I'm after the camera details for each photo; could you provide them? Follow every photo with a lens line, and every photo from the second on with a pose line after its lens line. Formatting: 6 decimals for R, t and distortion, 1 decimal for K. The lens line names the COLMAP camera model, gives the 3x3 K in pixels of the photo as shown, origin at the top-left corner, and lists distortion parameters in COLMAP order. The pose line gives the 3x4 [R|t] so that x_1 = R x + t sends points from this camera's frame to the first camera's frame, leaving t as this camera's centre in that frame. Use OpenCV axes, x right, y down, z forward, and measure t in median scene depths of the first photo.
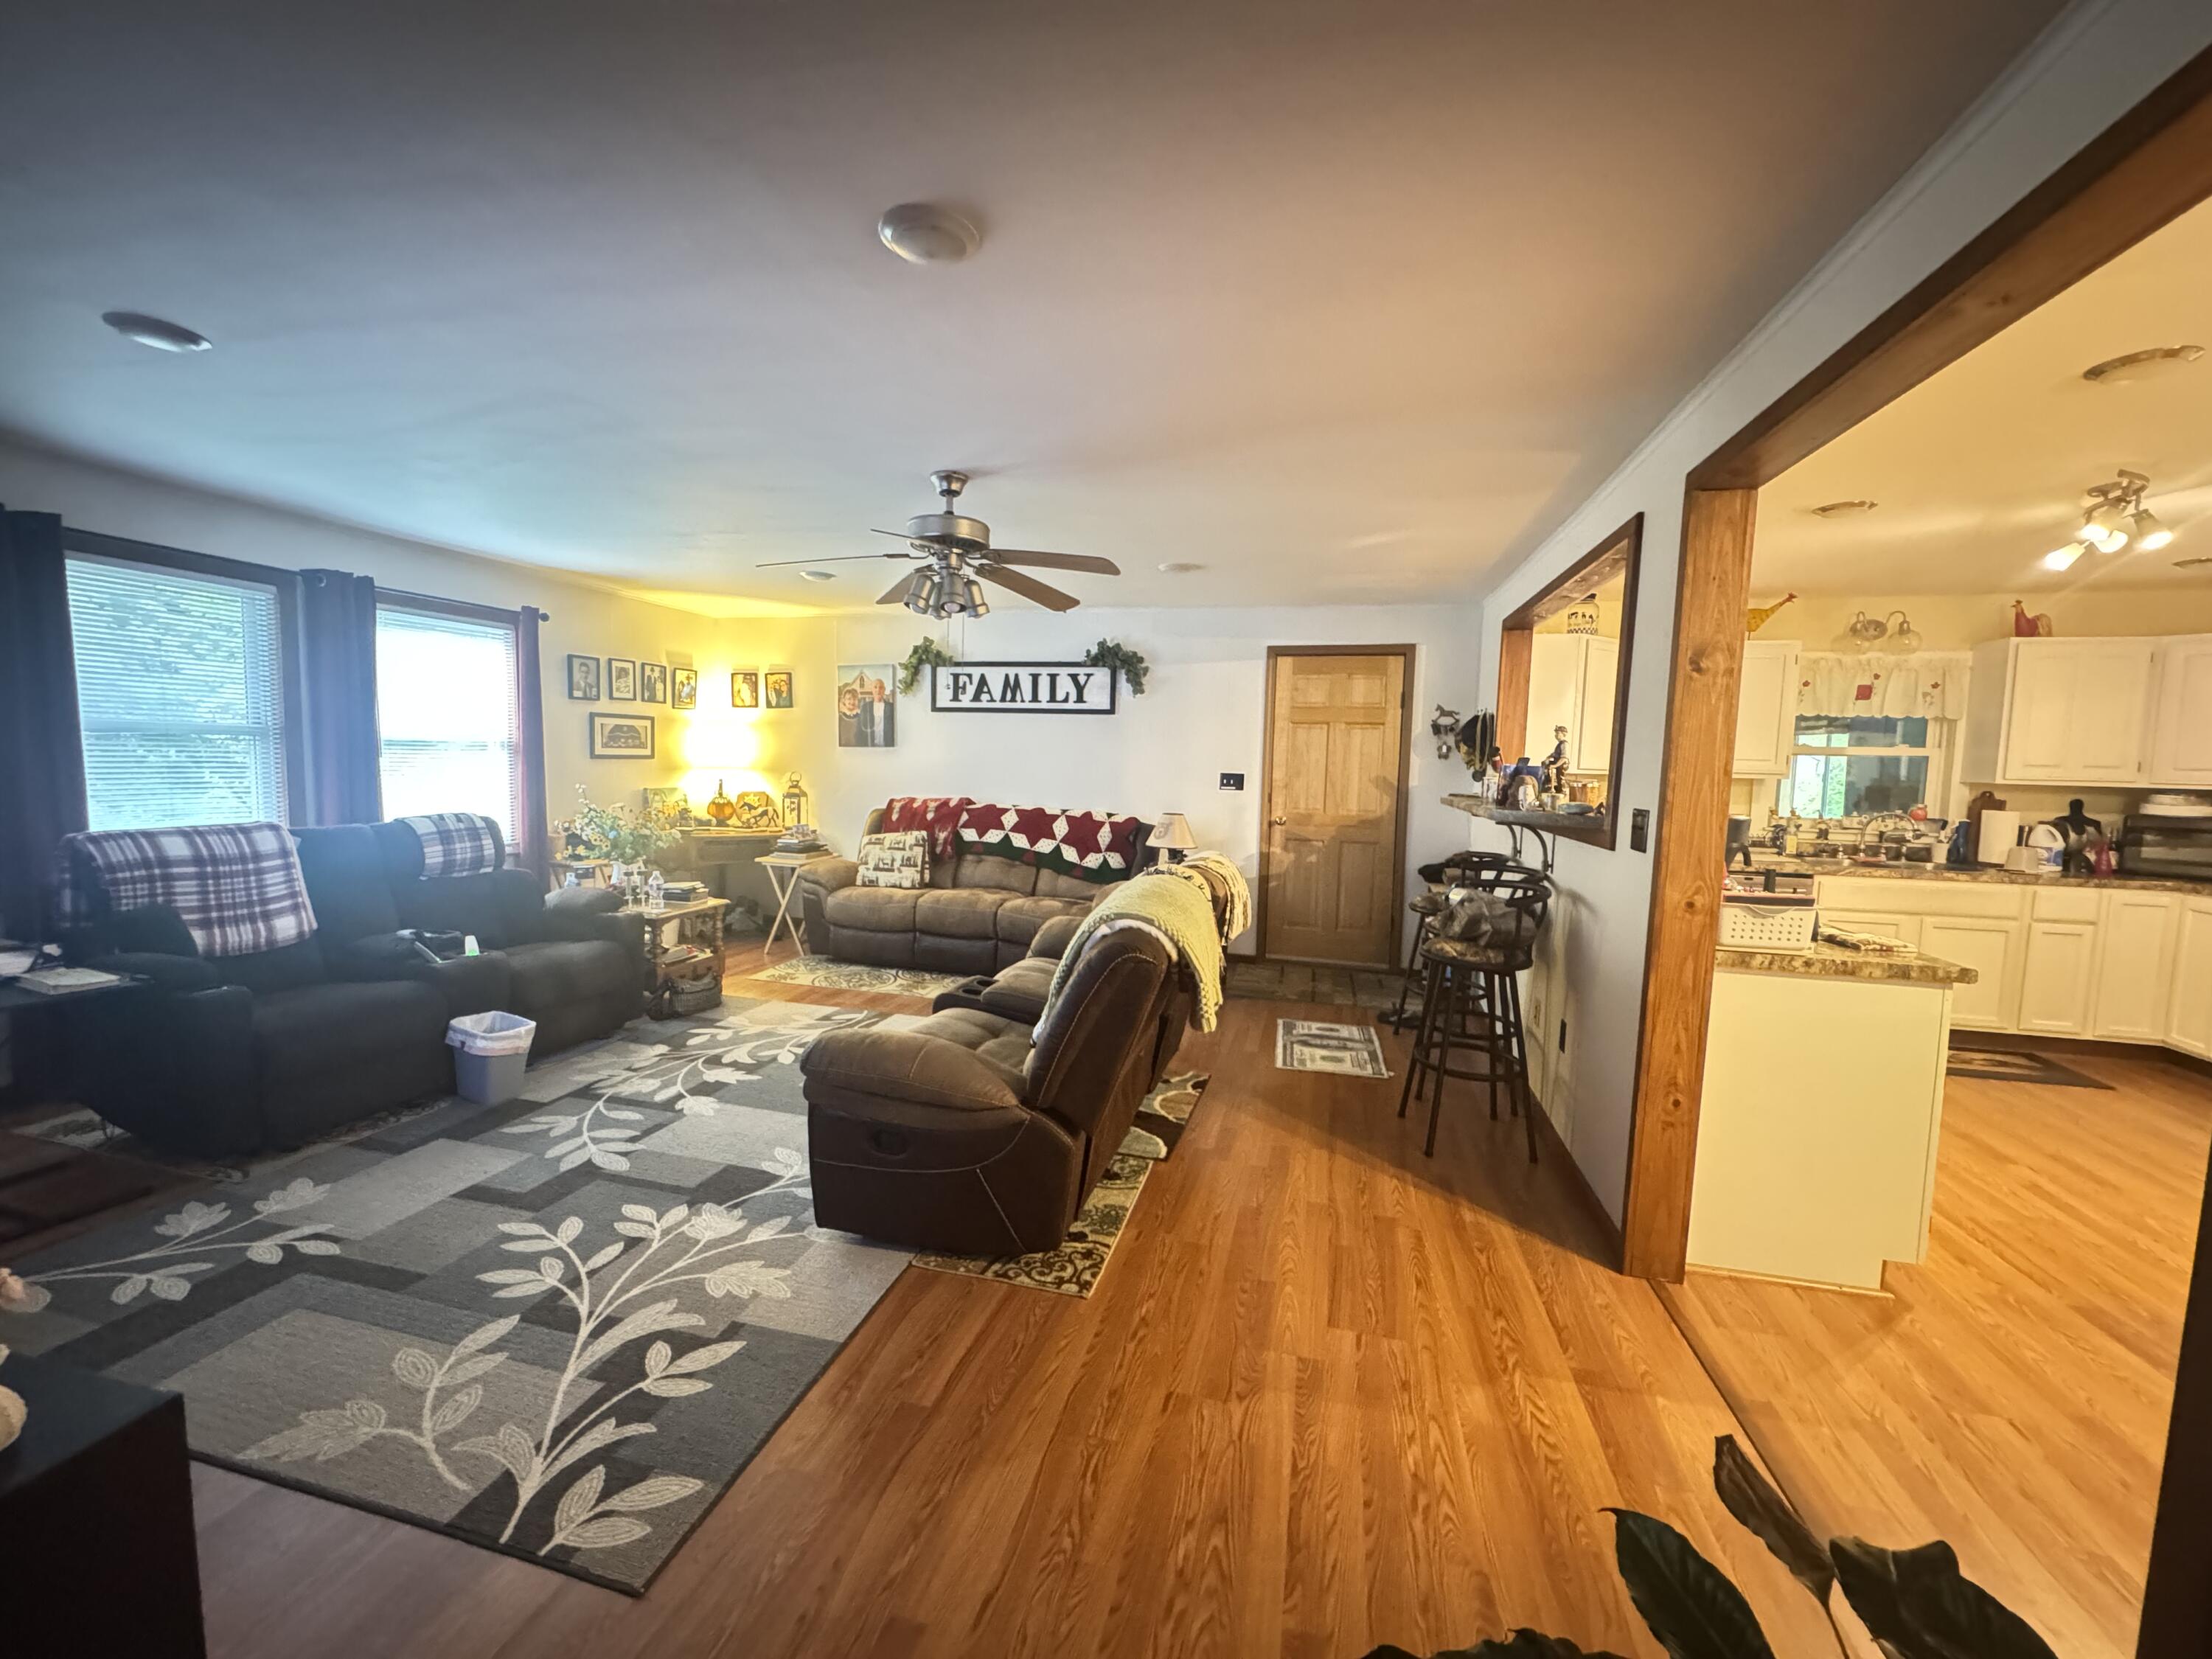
lens RADIAL K [[882.6, 0, 1103.5], [0, 882.6, 830.6], [0, 0, 1]] dist [-0.001808, 0.001093]
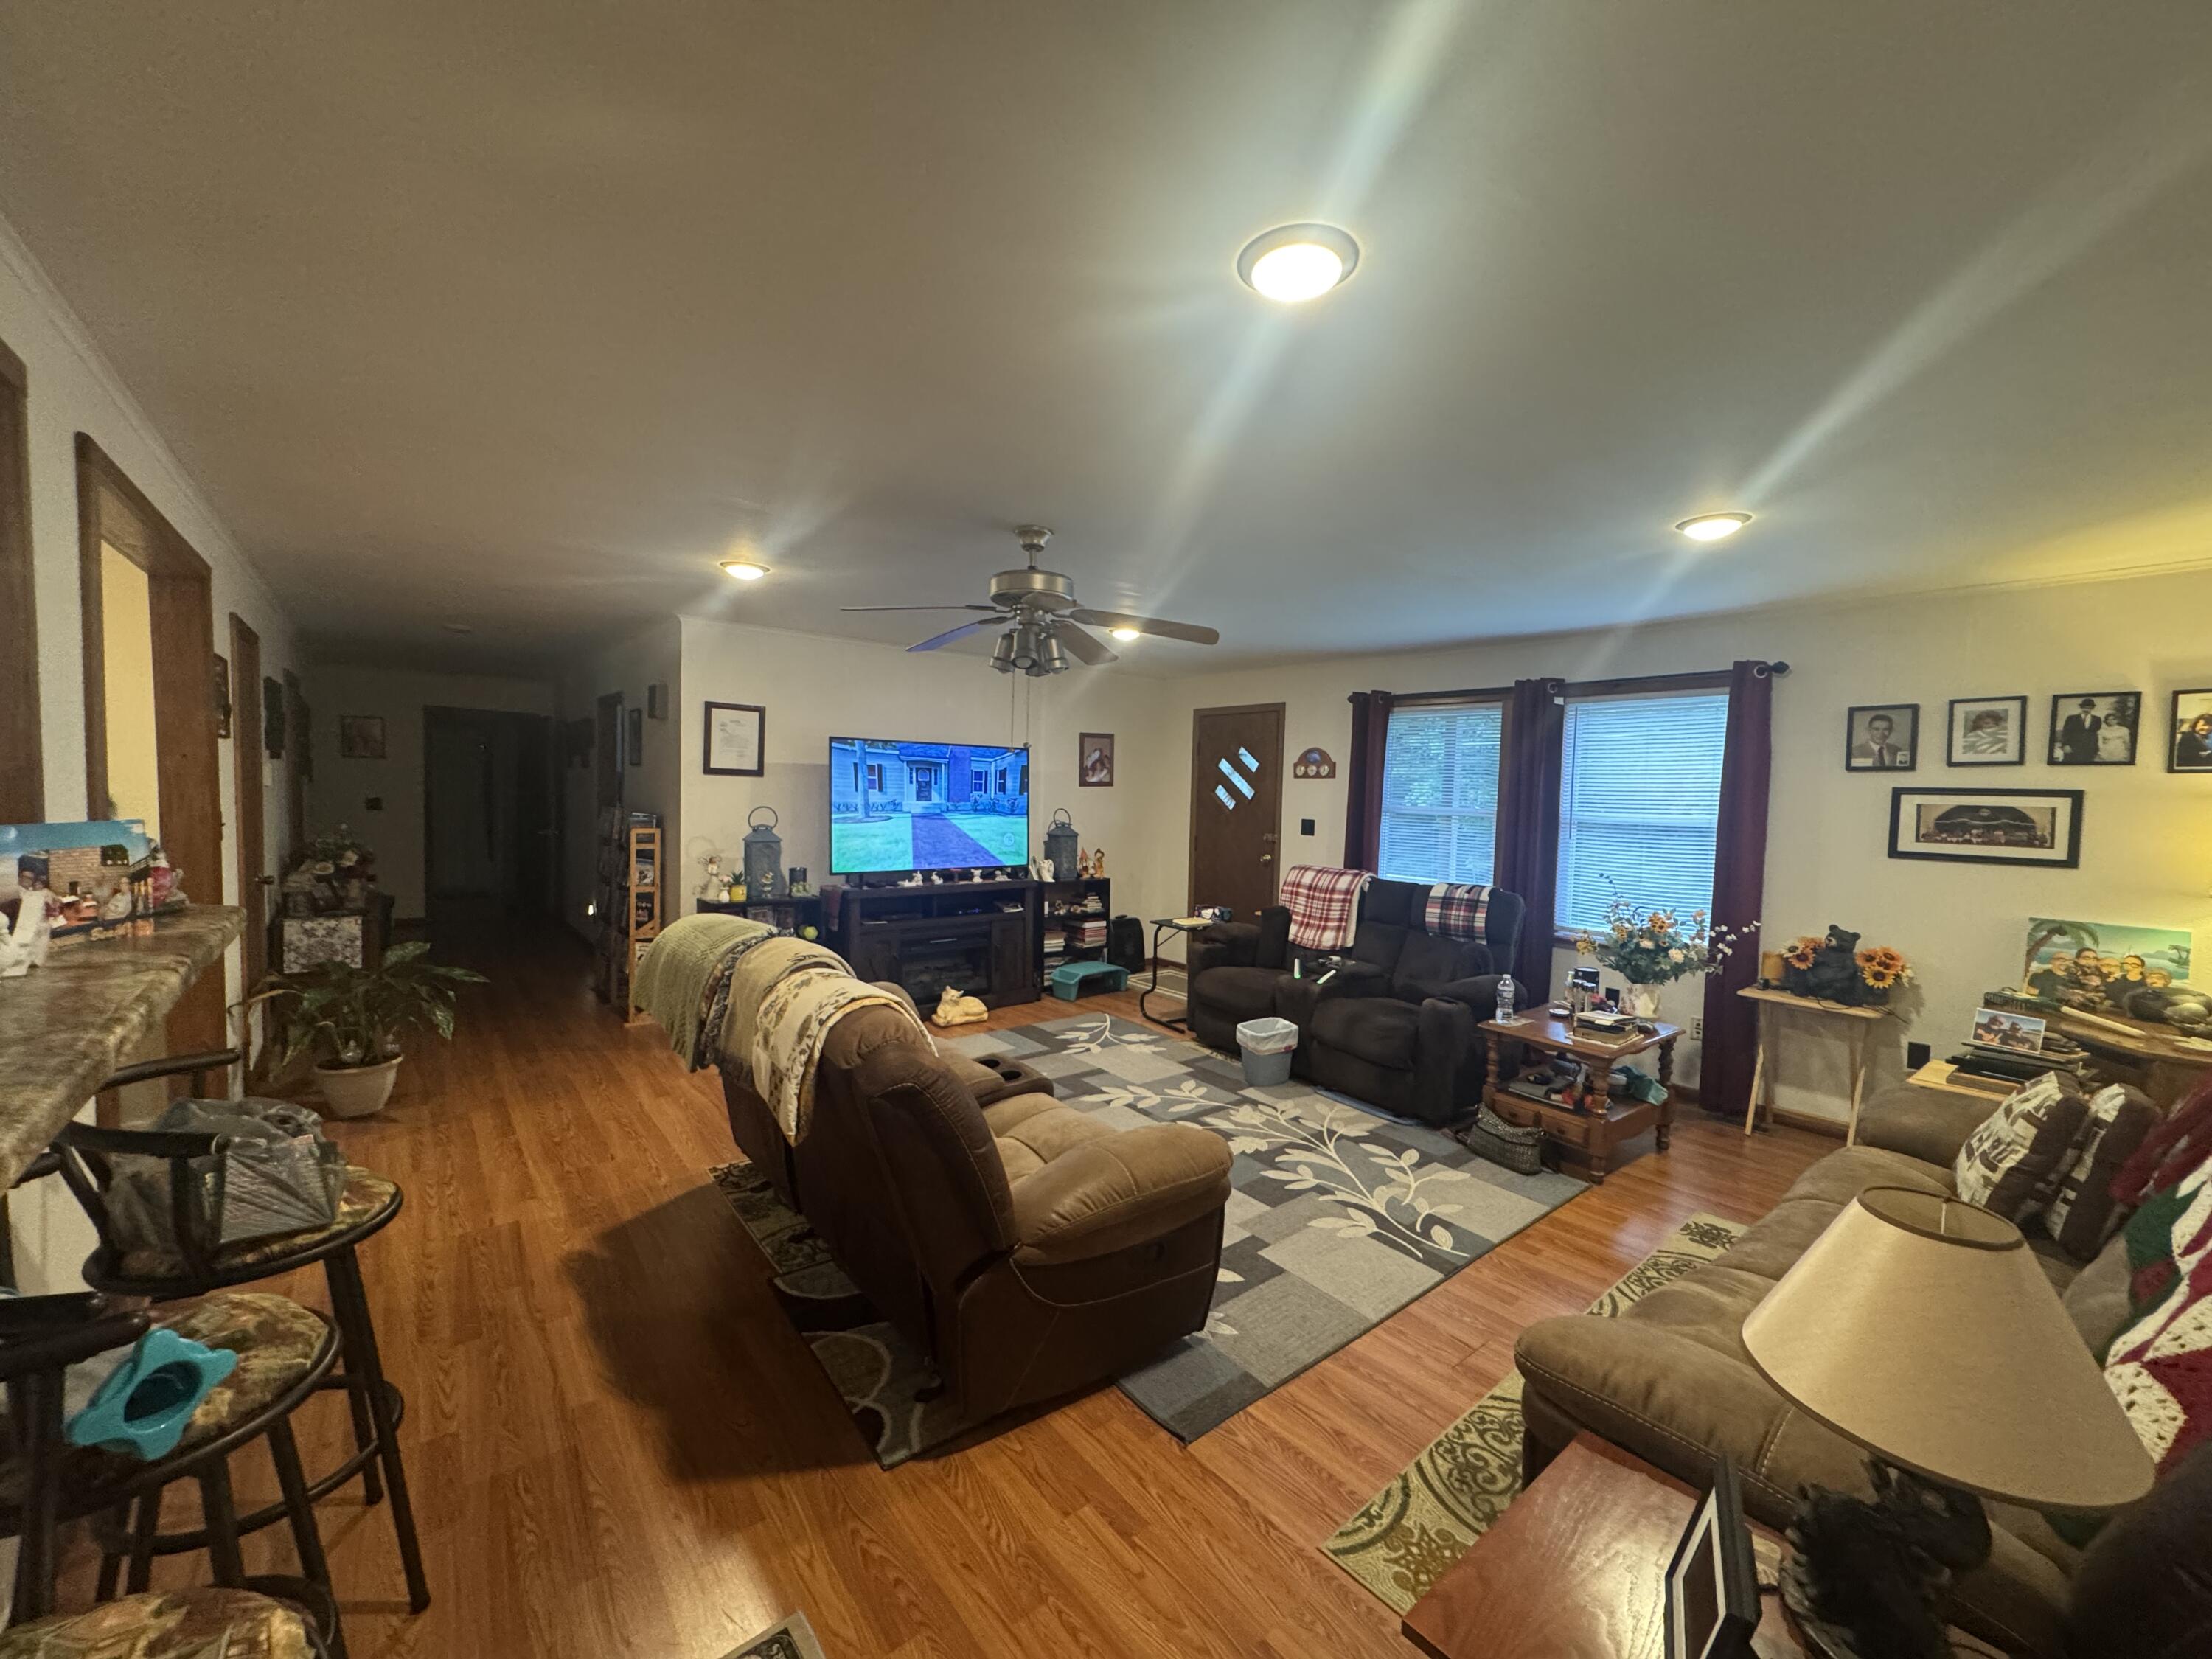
lens RADIAL K [[882.6, 0, 1102.7], [0, 882.6, 831.6], [0, 0, 1]] dist [-0.001808, 0.001093]
pose [[-0.599309, -0.006783, -0.800489, 0.379826], [-0.112601, 0.990737, 0.075906, -0.105424], [0.792559, 0.135627, -0.594521, 1.150232]]
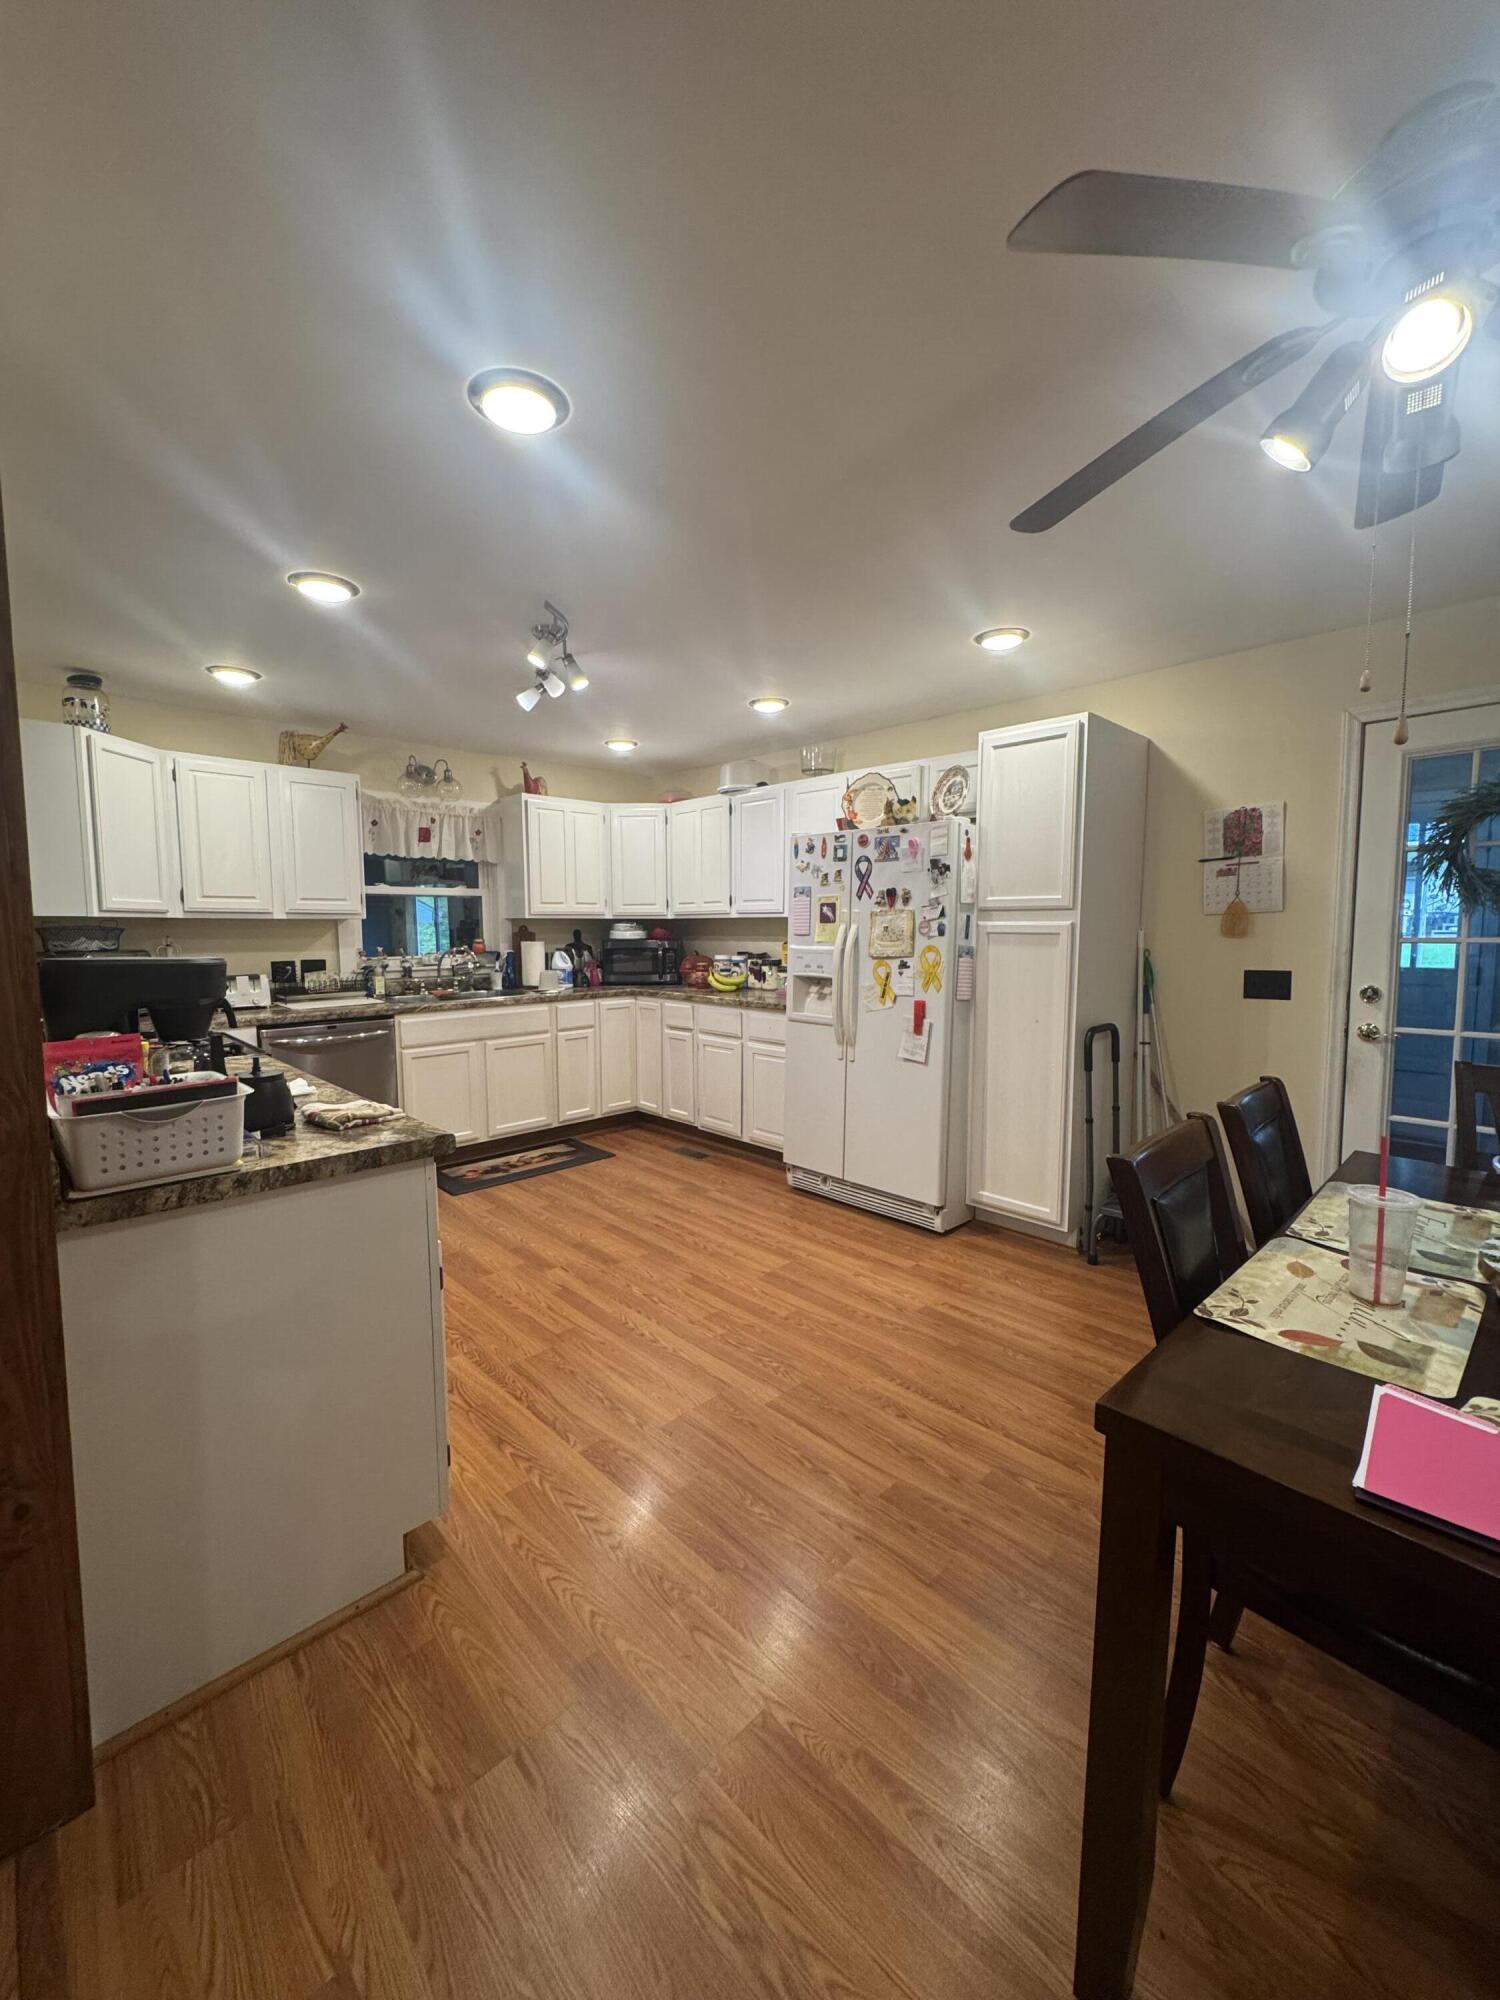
lens RADIAL K [[798.0, 0, 752.5], [0, 798.0, 993.4], [0, 0, 1]] dist [-0.001808, 0.001093]
pose [[0.521252, -0.100201, 0.847500, 0.263255], [0.087892, 0.994105, 0.063476, 0.005337], [-0.848865, 0.041402, 0.526986, 0.191207]]
